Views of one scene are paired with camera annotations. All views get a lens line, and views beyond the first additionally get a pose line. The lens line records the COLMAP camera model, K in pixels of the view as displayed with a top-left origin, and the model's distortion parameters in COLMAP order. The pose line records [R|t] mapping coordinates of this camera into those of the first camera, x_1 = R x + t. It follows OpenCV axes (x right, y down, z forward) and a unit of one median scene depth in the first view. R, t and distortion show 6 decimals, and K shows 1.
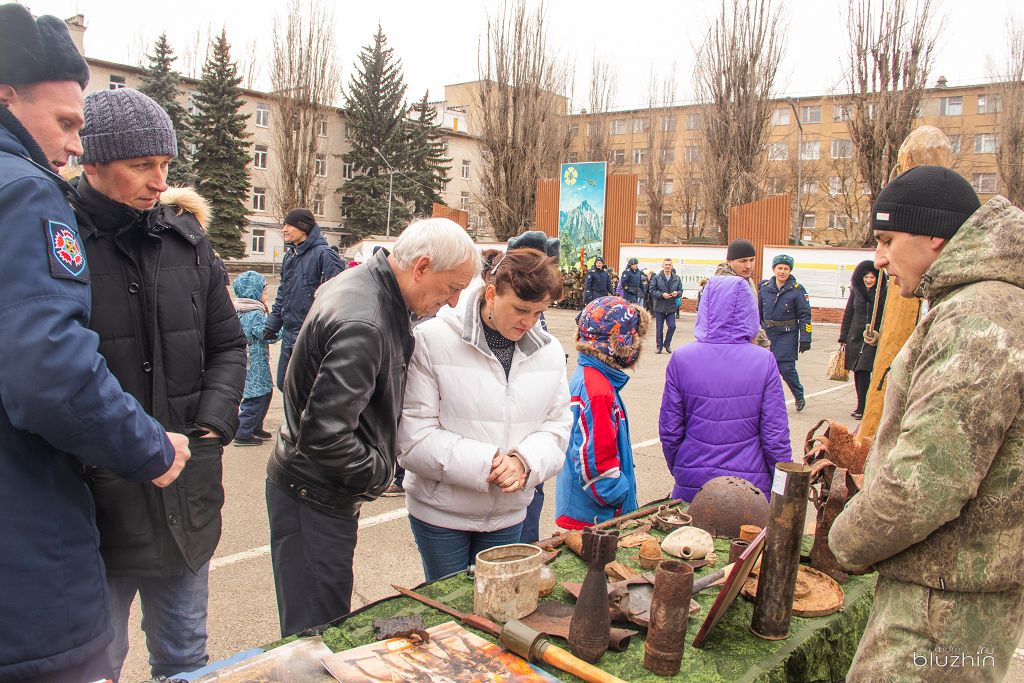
lens RADIAL K [[852.6, 0, 518.0], [0, 852.6, 339.5], [0, 0, 1]] dist [-0.176802, 0.130789]
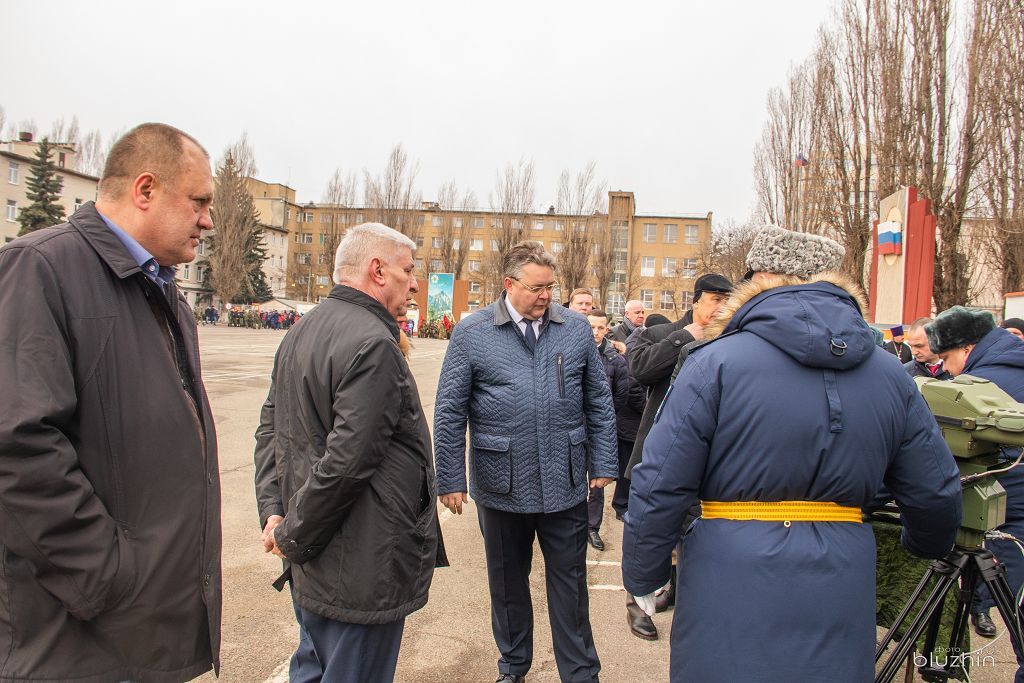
lens RADIAL K [[852.6, 0, 513.5], [0, 852.6, 344.4], [0, 0, 1]] dist [-0.176802, 0.130789]
pose [[0.870714, -0.005789, 0.491756, -0.560051], [0.024930, 0.999165, -0.032378, 0.031525], [-0.491158, 0.040451, 0.870131, -0.652053]]
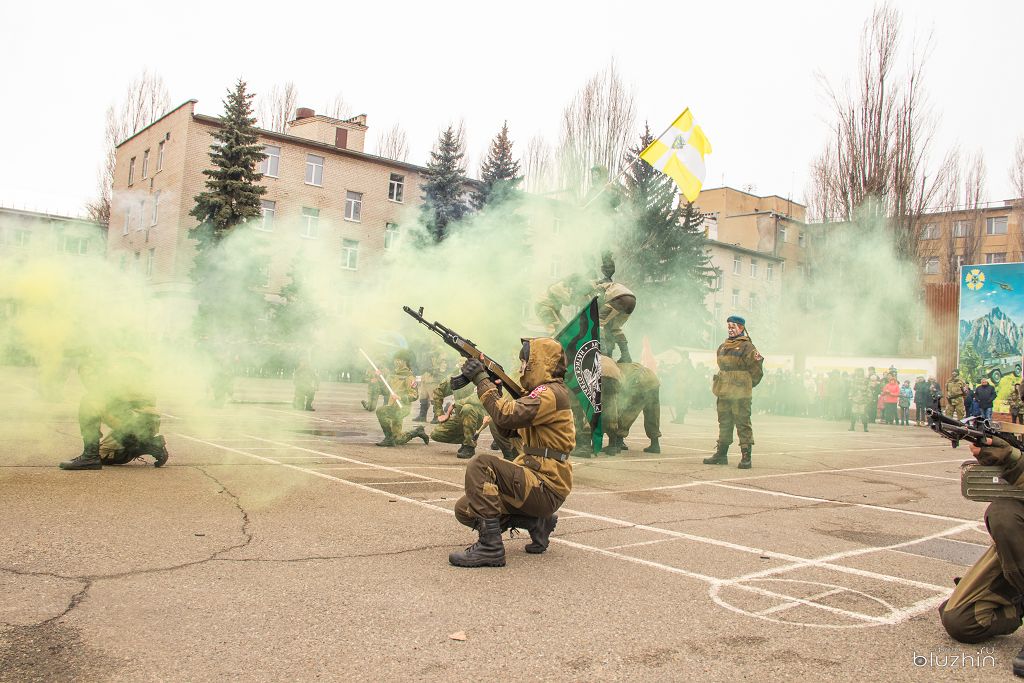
lens RADIAL K [[852.6, 0, 505.0], [0, 852.6, 351.4], [0, 0, 1]] dist [-0.176802, 0.130789]
pose [[0.981565, 0.013841, -0.190625, -0.170882], [-0.036812, 0.992391, -0.117494, -0.003212], [0.187549, 0.122346, 0.974606, 0.073945]]
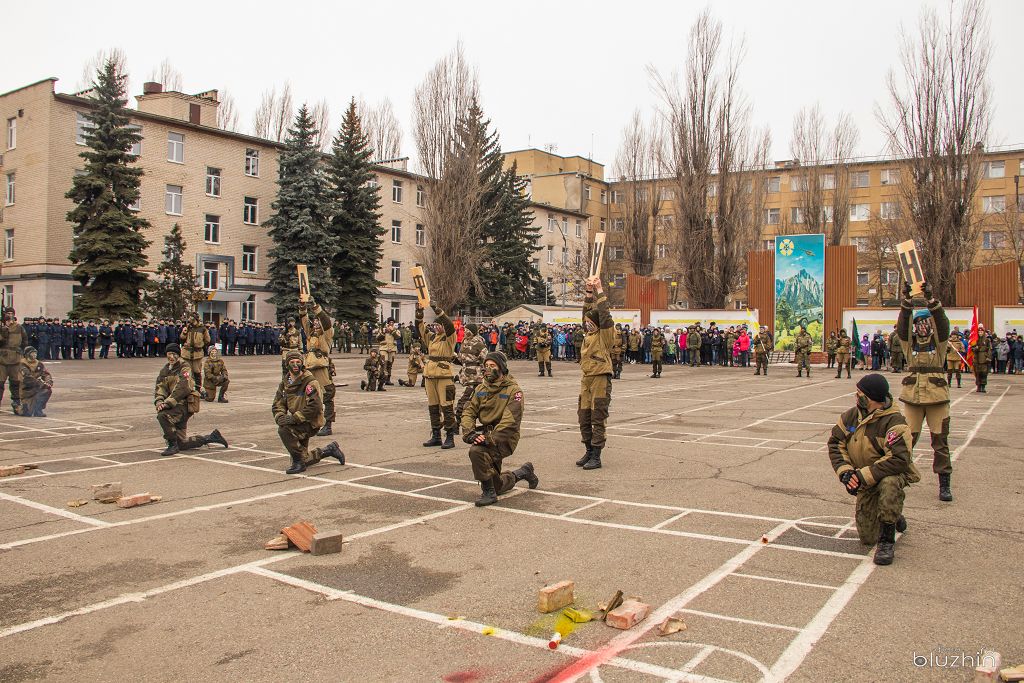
lens RADIAL K [[852.6, 0, 515.6], [0, 852.6, 348.9], [0, 0, 1]] dist [-0.176802, 0.130789]
pose [[0.996144, -0.032818, 0.081362, -0.257748], [0.037621, 0.997595, -0.058220, -0.008862], [-0.079256, 0.061056, 0.994983, -0.023635]]
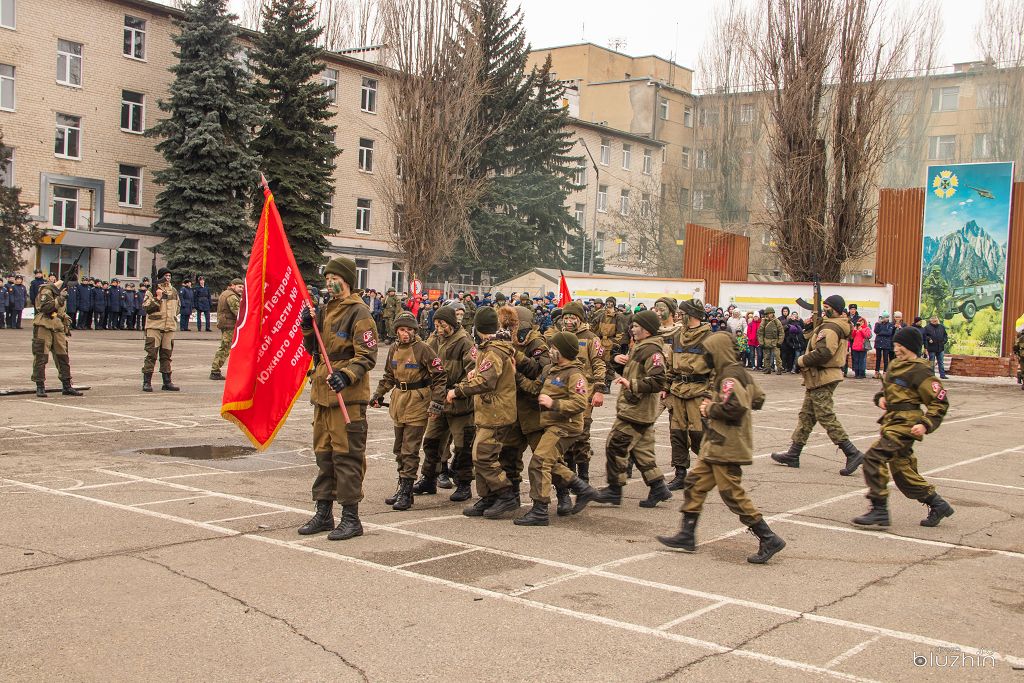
lens RADIAL K [[1161.3, 0, 513.3], [0, 1161.3, 342.9], [0, 0, 1]] dist [0.025432, 0.000000]
pose [[0.999807, 0.002433, 0.019484, -0.201803], [-0.001437, 0.998699, -0.050970, -0.014399], [-0.019582, 0.050932, 0.998510, 0.066785]]
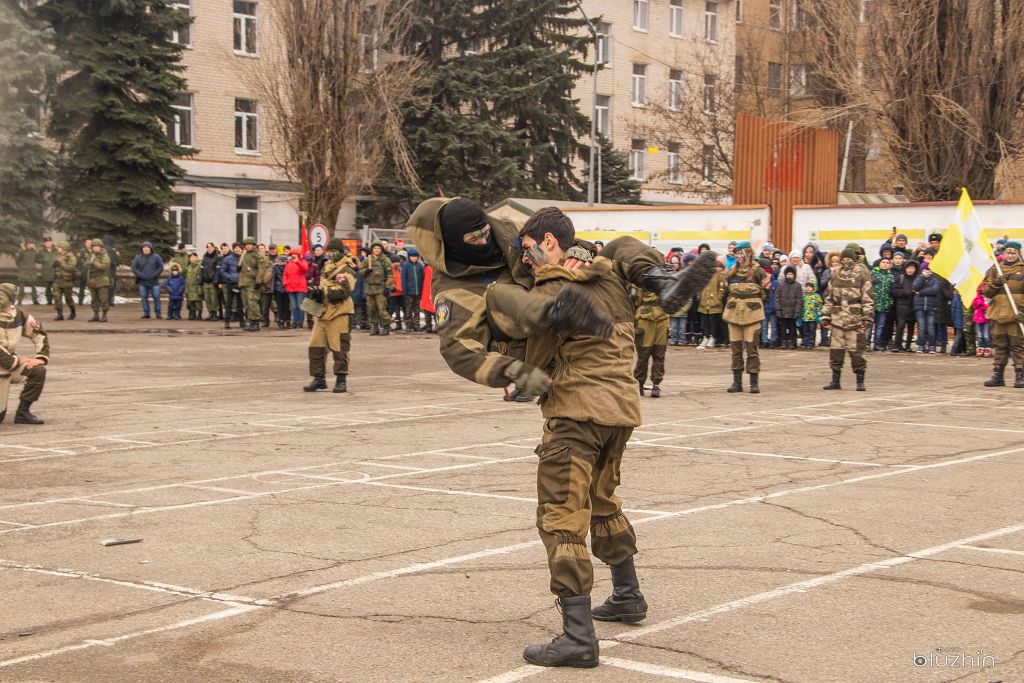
lens RADIAL K [[1790.3, 0, 521.2], [0, 1790.3, 341.1], [0, 0, 1]] dist [0.285870, 0.000000]
pose [[0.999342, -0.036021, 0.004289, -0.168020], [0.036163, 0.998557, -0.039693, -0.015282], [-0.002854, 0.039822, 0.999203, 0.100467]]
